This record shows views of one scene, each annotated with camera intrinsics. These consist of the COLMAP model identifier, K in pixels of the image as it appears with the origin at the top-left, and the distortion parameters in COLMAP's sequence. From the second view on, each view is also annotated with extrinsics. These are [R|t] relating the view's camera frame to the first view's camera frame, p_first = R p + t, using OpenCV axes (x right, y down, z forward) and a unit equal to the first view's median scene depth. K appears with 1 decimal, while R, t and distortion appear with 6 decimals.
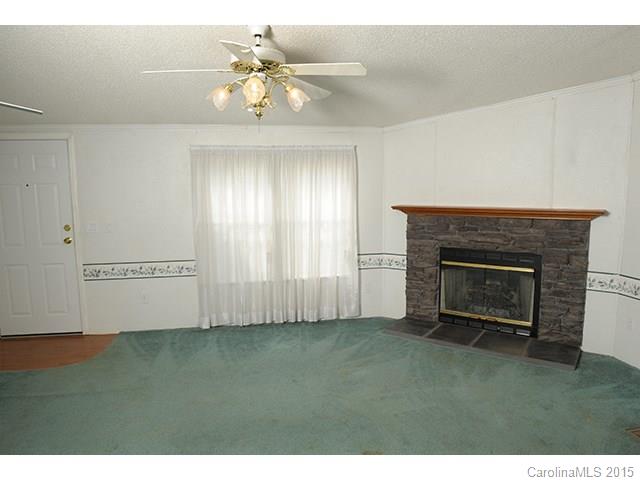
lens RADIAL K [[459.5, 0, 314.9], [0, 459.5, 238.3], [0, 0, 1]] dist [0.005856, 0.005692]
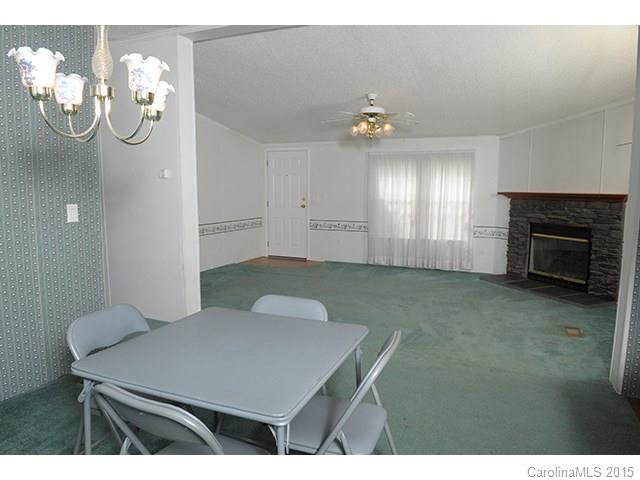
lens RADIAL K [[459.5, 0, 322.9], [0, 459.5, 240.1], [0, 0, 1]] dist [0.005856, 0.005692]
pose [[0.839760, 0.079261, -0.537142, 0.486909], [-0.079813, 0.996561, 0.022276, 0.087838], [0.537060, 0.024164, 0.843198, -0.462608]]
